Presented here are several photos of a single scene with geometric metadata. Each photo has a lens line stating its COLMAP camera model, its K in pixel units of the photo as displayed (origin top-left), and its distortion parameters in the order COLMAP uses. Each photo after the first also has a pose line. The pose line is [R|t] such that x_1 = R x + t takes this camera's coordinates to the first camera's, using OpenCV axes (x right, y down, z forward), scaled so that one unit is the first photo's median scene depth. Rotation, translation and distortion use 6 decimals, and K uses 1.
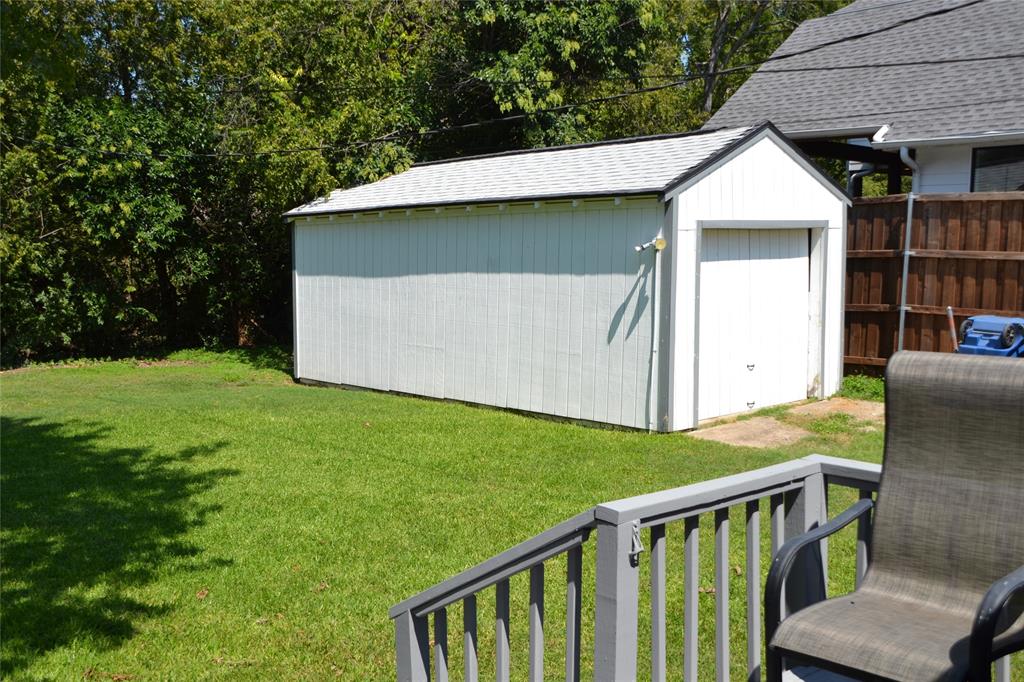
lens RADIAL K [[1102.2, 0, 512.0], [0, 1102.2, 341.0], [0, 0, 1]] dist [0.002558, 0.246514]
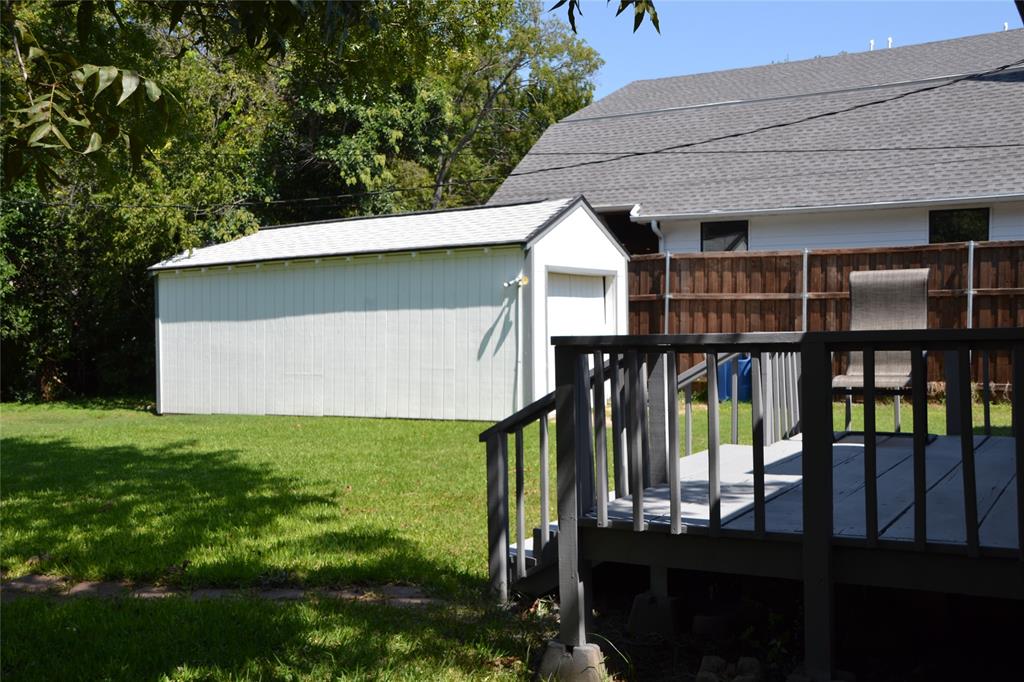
lens RADIAL K [[1077.1, 0, 512.0], [0, 1077.1, 341.0], [0, 0, 1]] dist [-0.000620, 0.375626]
pose [[0.955599, -0.013409, 0.294366, -0.209407], [0.036367, 0.996694, -0.072658, 0.062625], [-0.292419, 0.080138, 0.952927, -0.189418]]
